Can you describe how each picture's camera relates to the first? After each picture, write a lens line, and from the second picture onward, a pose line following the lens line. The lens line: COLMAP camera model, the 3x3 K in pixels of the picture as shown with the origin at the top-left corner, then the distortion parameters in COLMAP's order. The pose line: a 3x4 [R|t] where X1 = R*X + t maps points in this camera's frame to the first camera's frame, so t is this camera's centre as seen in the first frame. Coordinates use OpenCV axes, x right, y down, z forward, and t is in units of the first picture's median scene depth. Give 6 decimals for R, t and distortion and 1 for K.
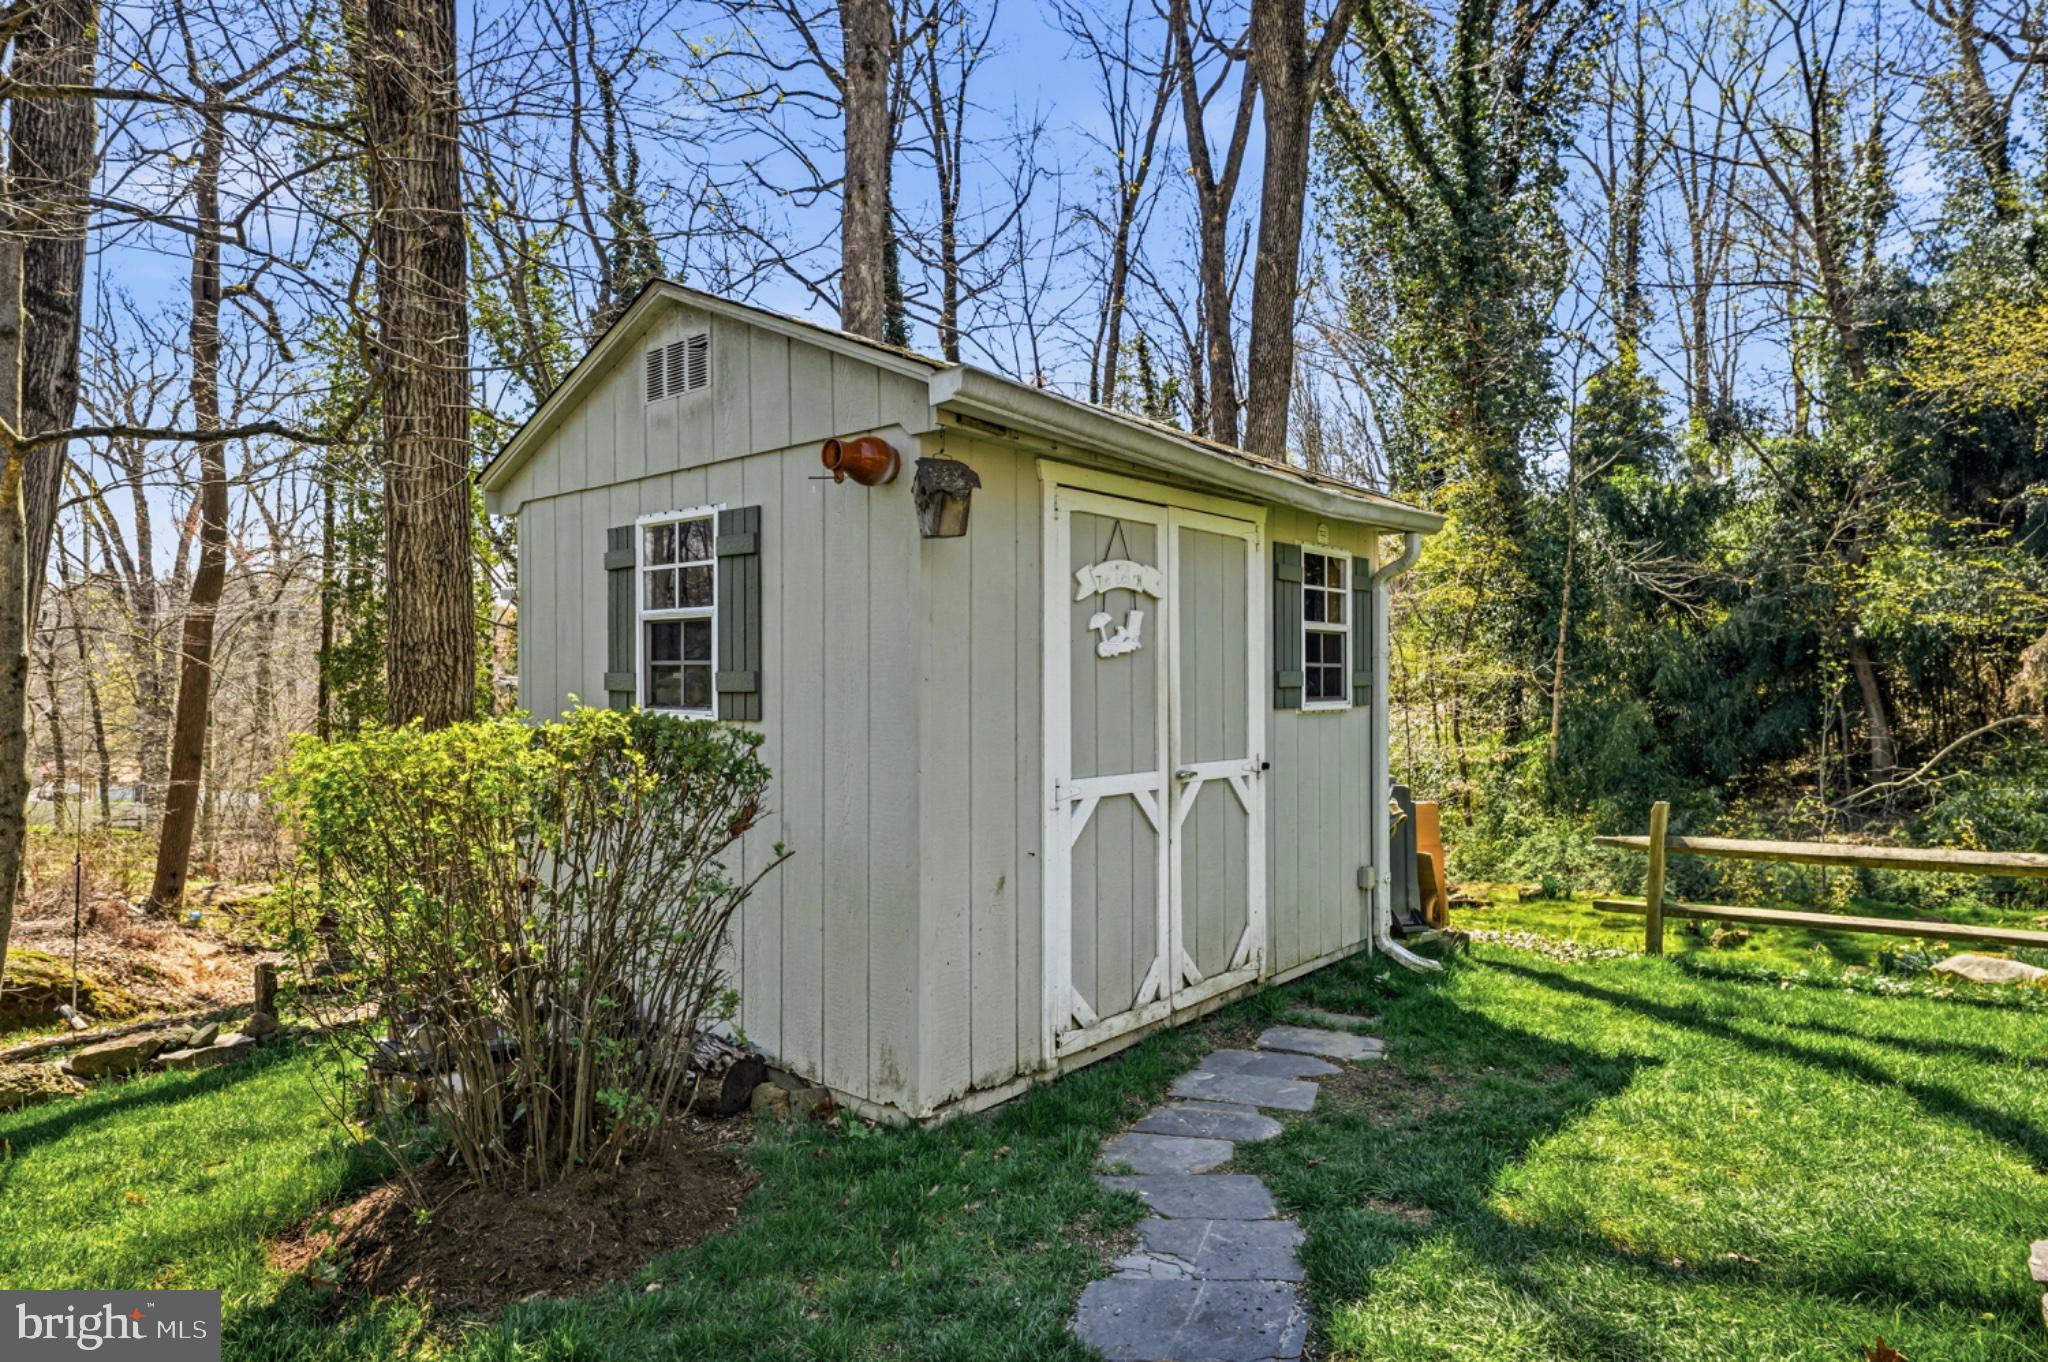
lens RADIAL K [[1160.6, 0, 998.3], [0, 1160.6, 693.9], [0, 0, 1]] dist [0.001551, 0.000512]
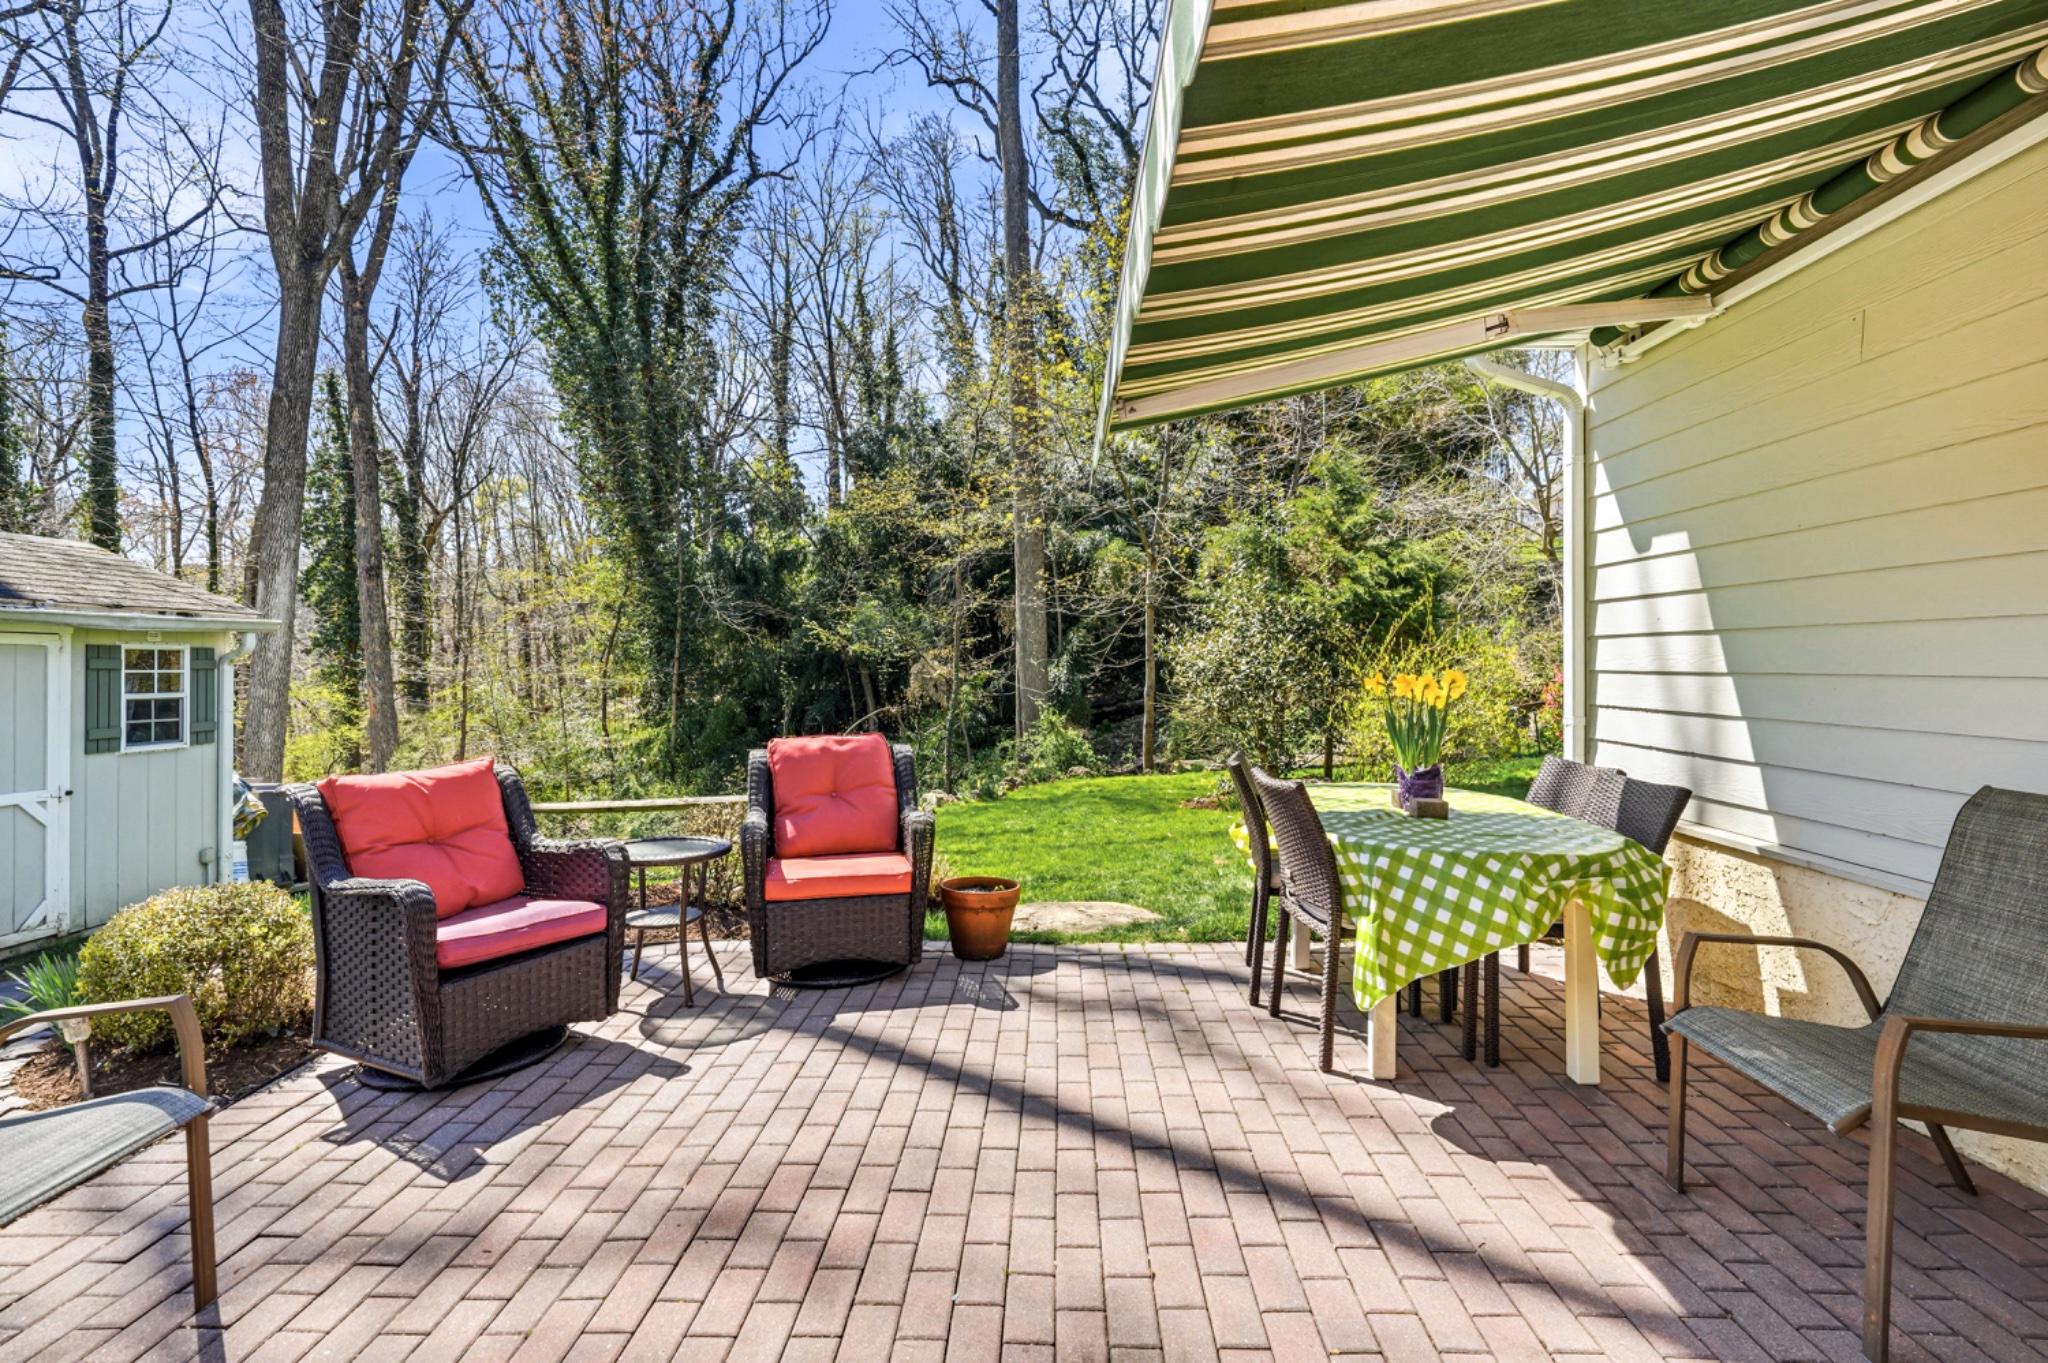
lens RADIAL K [[950.6, 0, 1018.5], [0, 950.6, 658.4], [0, 0, 1]] dist [-0.012469, 0.007910]
pose [[0.769457, 0.001805, 0.638696, 0.358317], [0.014338, 0.999695, -0.020099, -0.064955], [-0.638537, 0.024622, 0.769197, -0.688237]]
